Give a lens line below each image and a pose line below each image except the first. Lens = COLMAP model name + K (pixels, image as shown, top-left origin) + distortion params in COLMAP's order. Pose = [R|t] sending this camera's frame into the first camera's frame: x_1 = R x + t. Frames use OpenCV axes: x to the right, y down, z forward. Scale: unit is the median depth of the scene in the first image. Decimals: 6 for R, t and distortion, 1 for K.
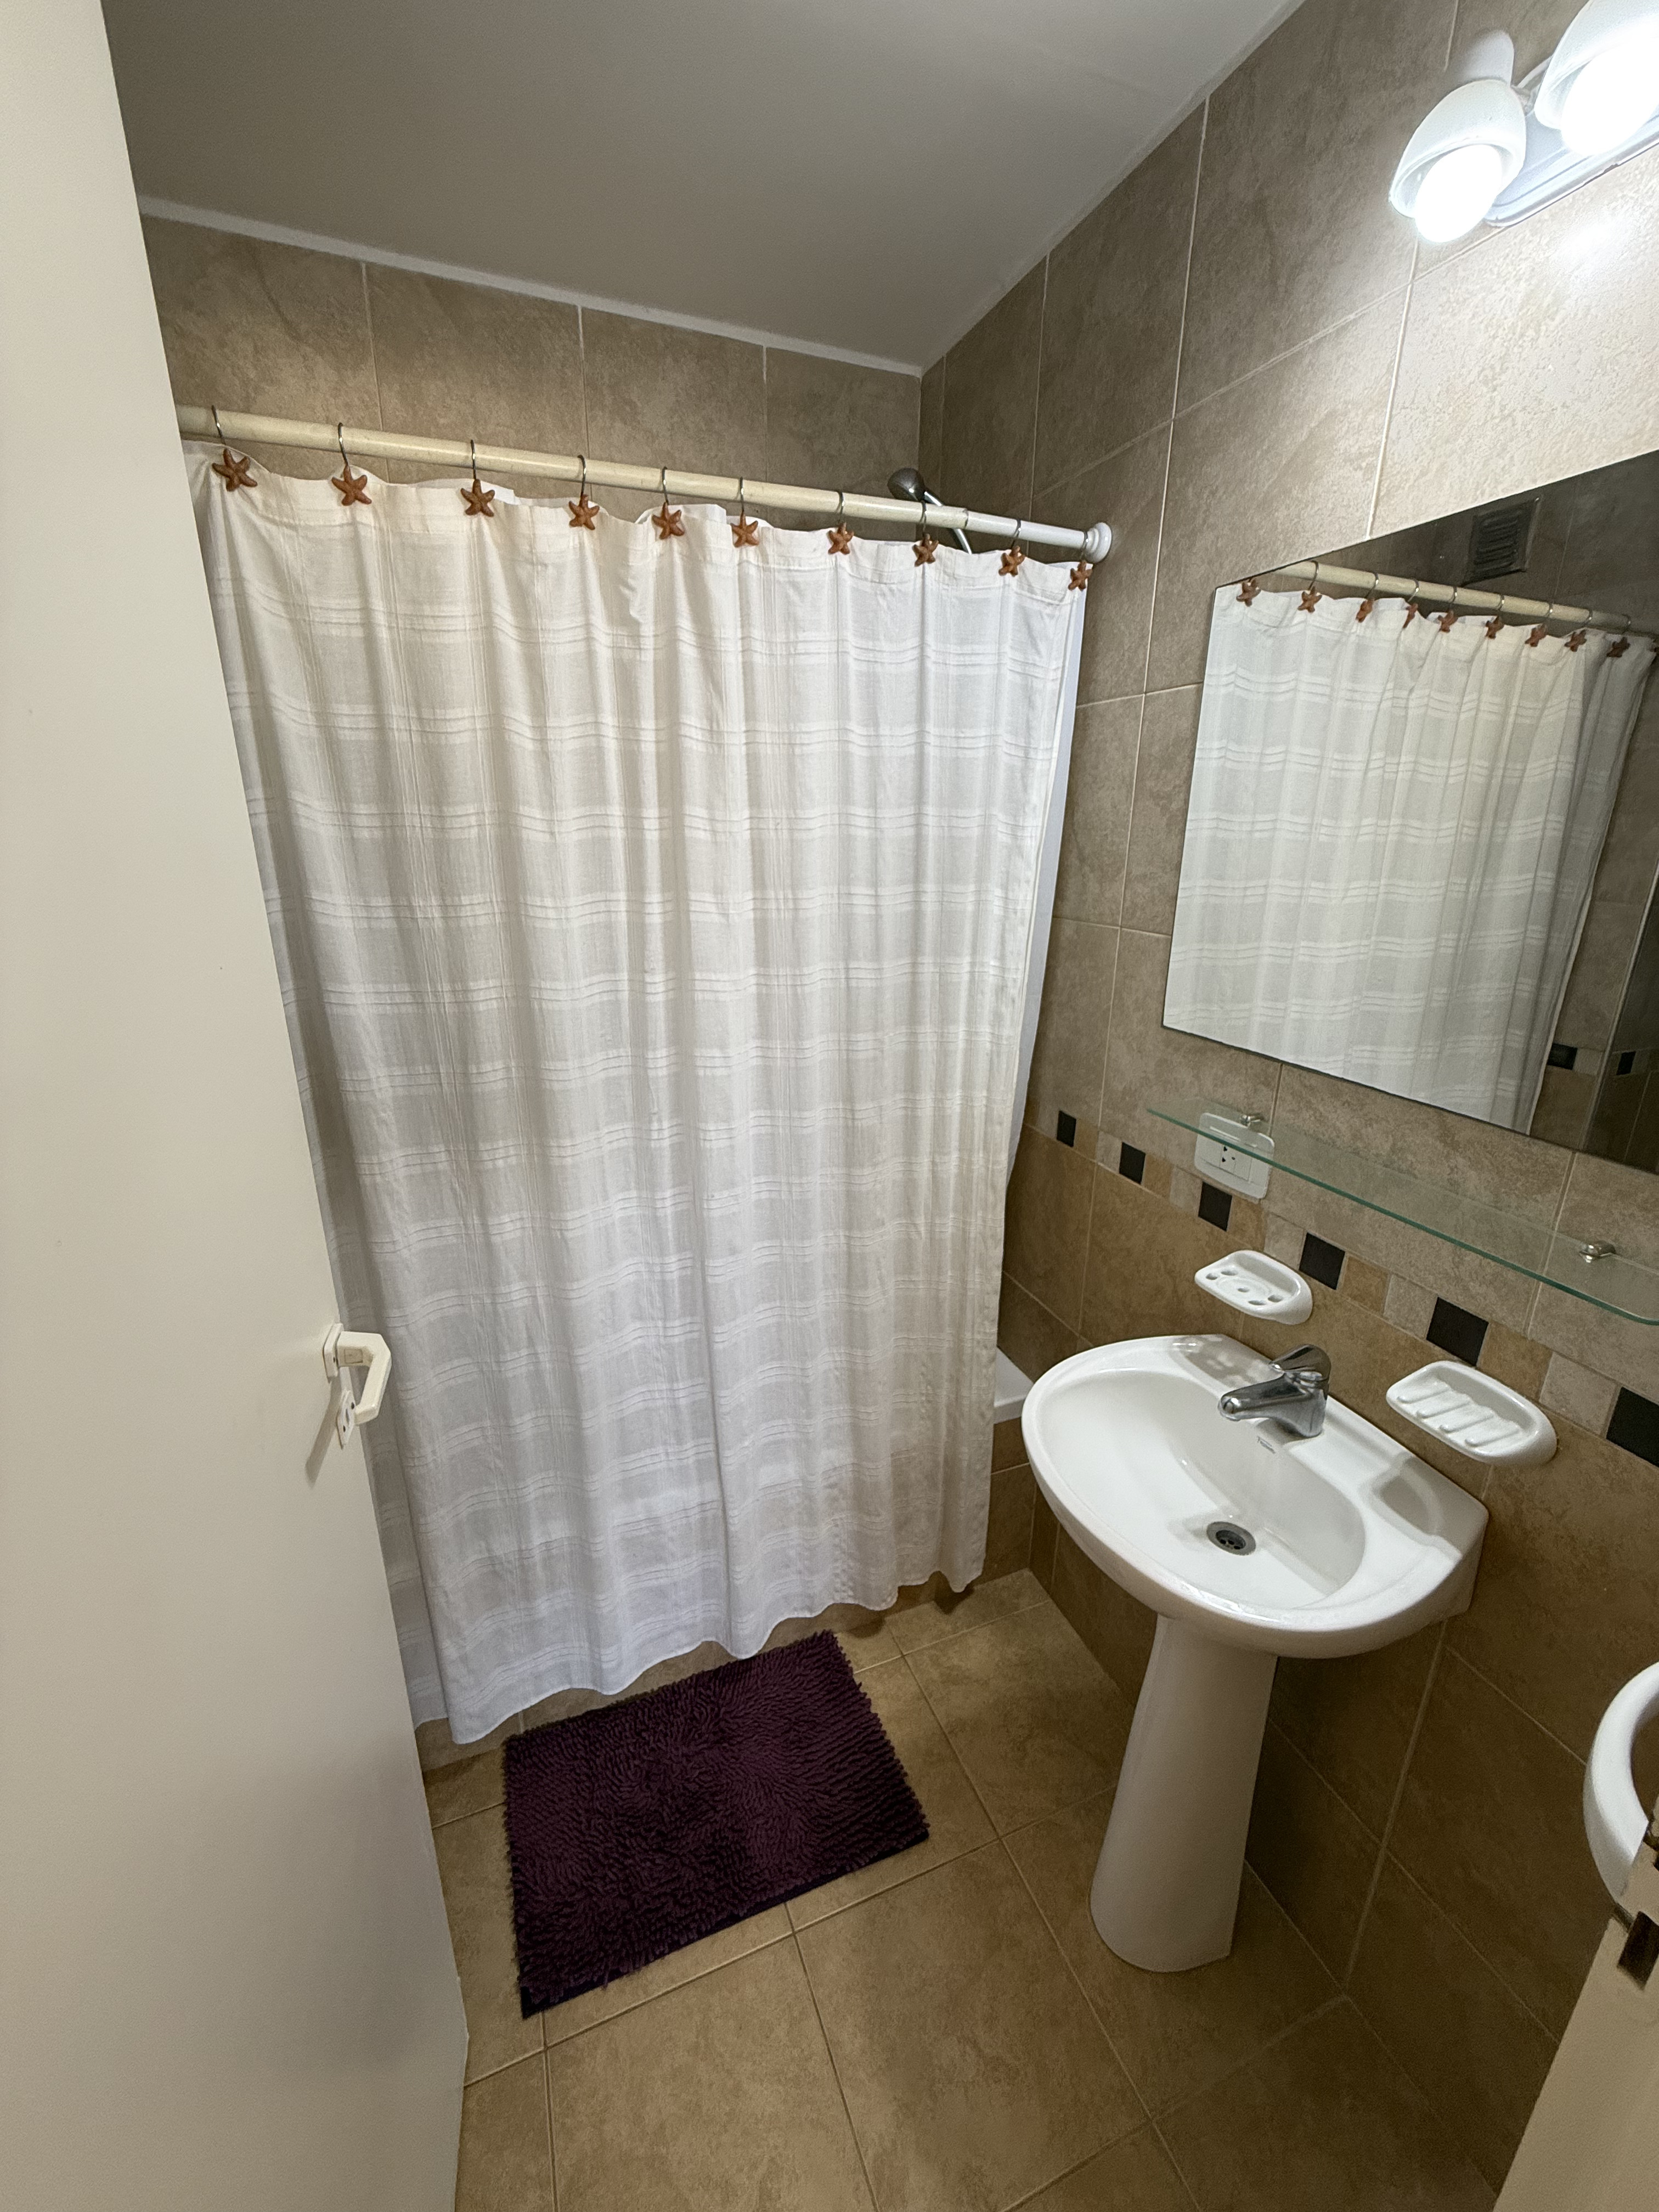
lens RADIAL K [[883.7, 0, 835.5], [0, 883.7, 1104.0], [0, 0, 1]] dist [0.000049, 0.000157]
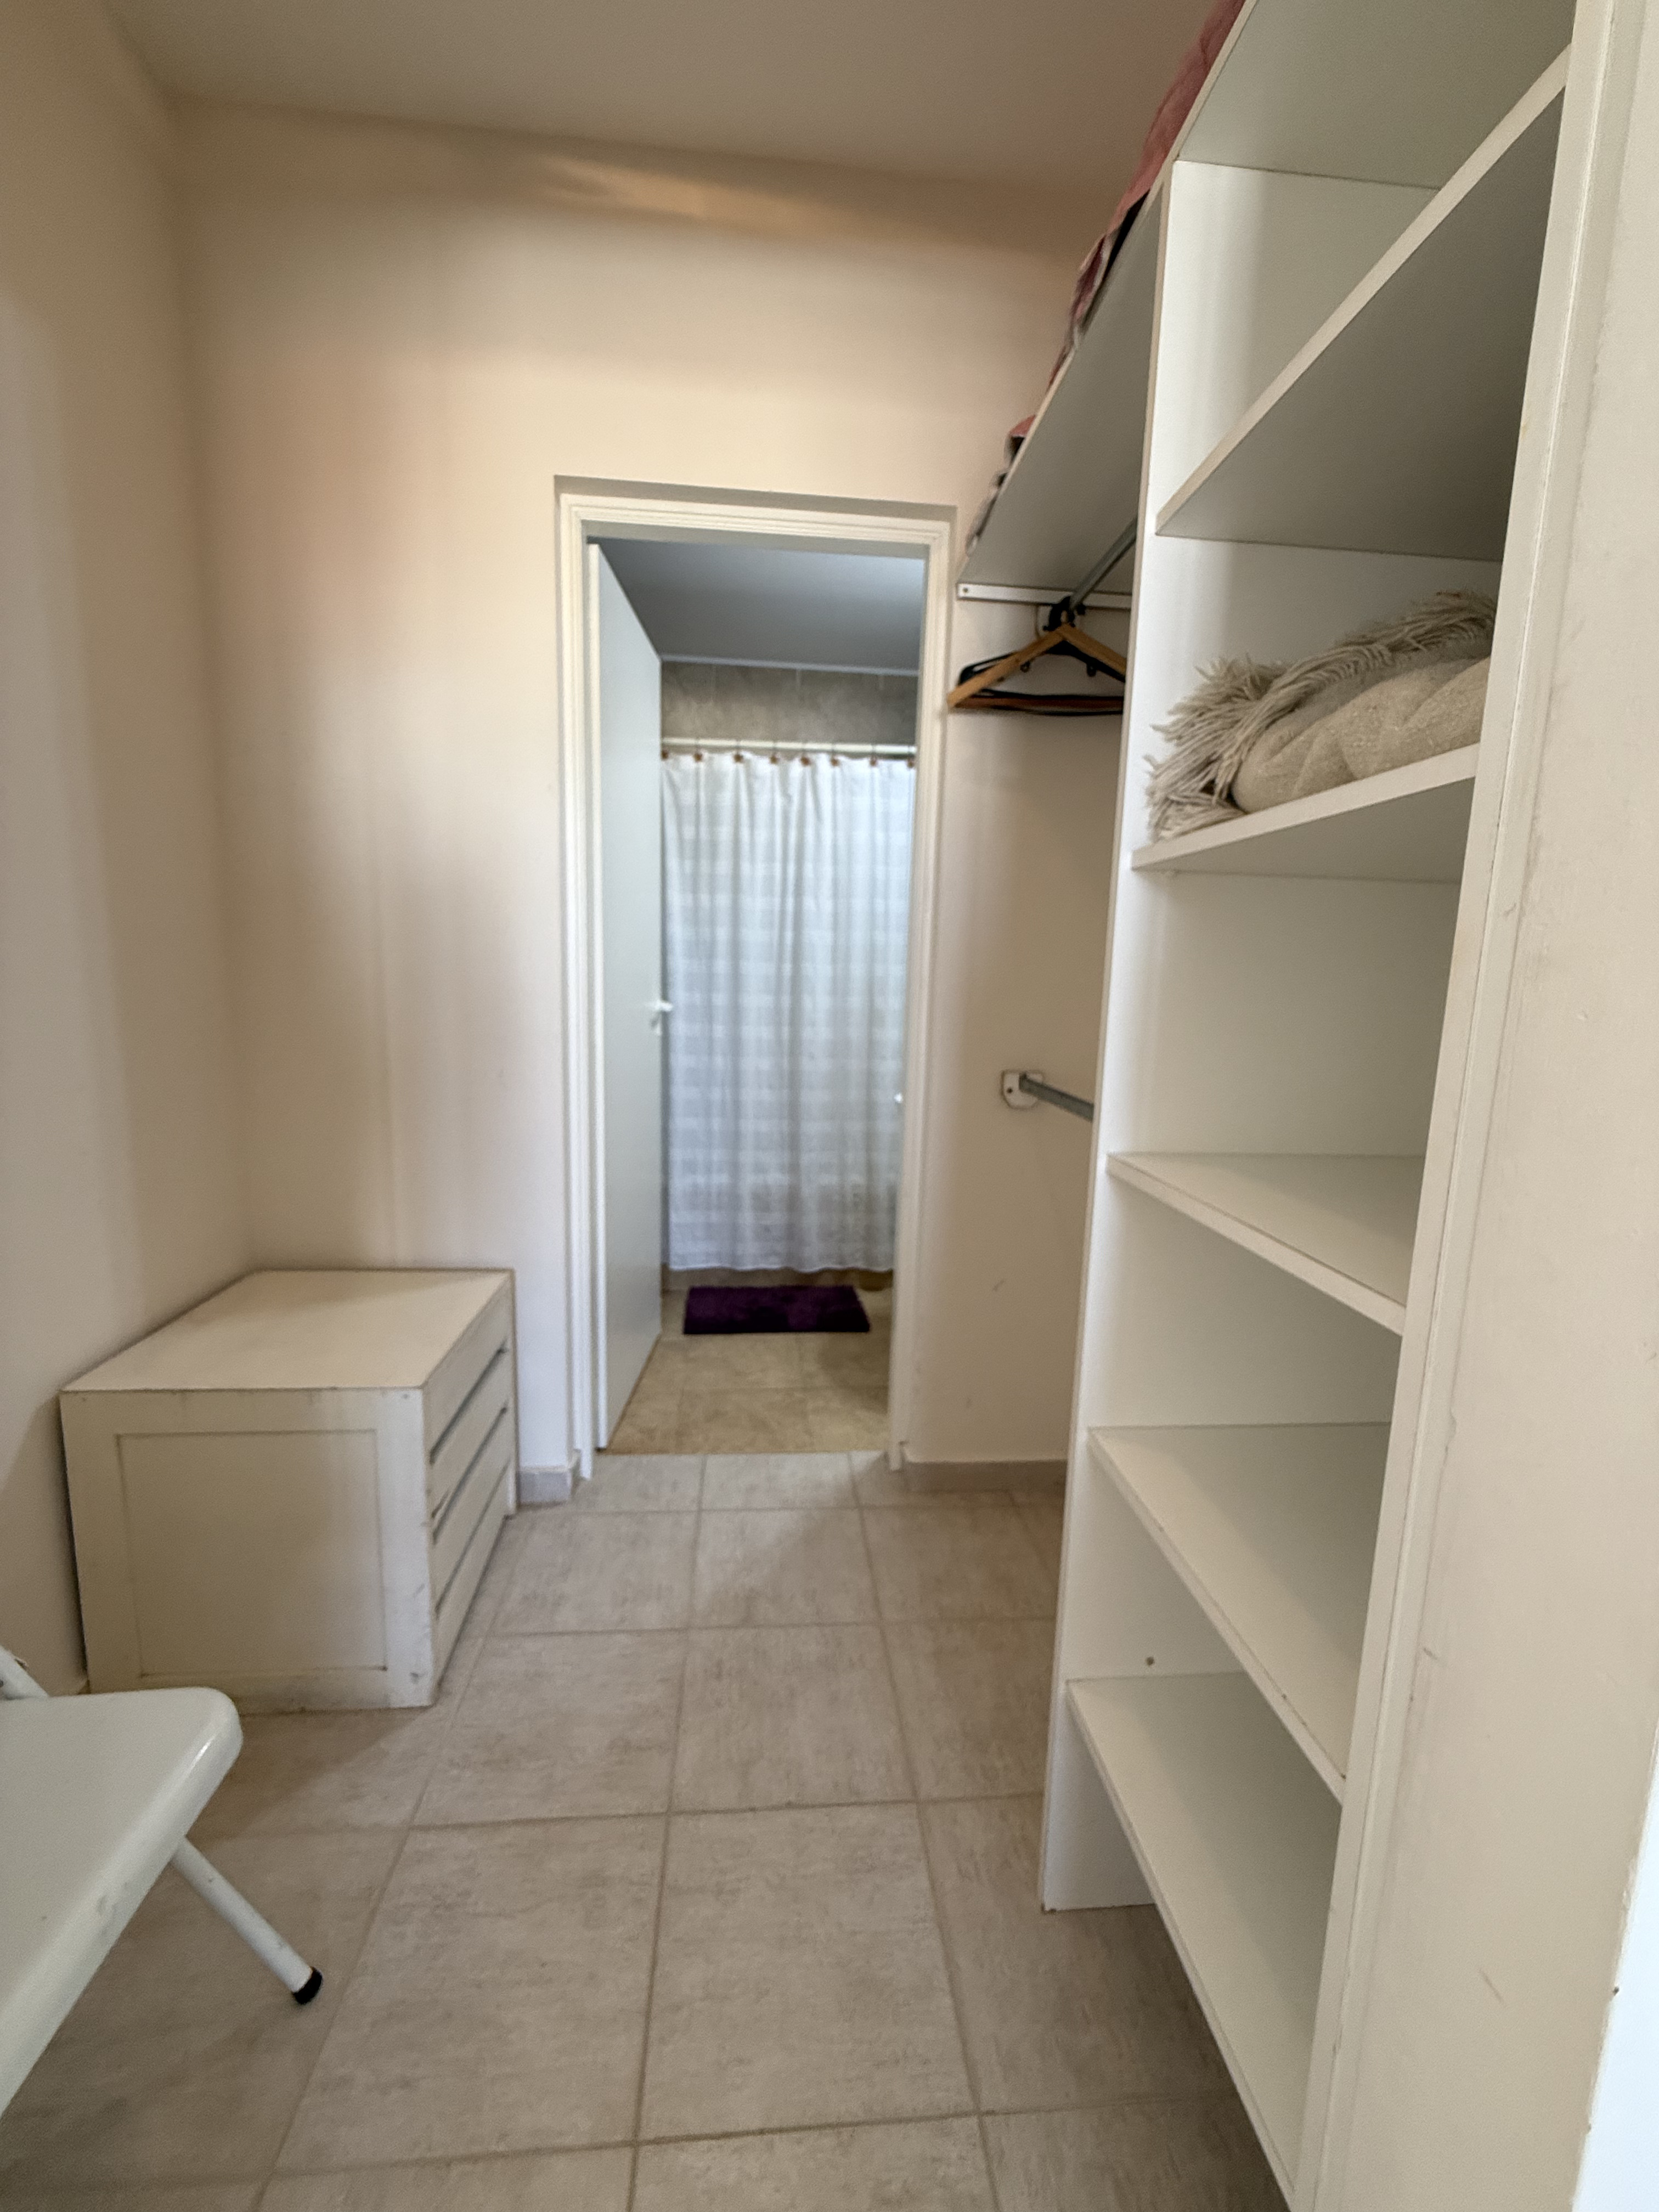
lens RADIAL K [[888.3, 0, 827.4], [0, 888.3, 1103.1], [0, 0, 1]] dist [-0.001130, -0.000023]
pose [[0.956649, 0.058620, -0.285283, 0.665476], [-0.104675, 0.983287, -0.148964, 0.716292], [0.271783, 0.172368, 0.946796, -1.276925]]
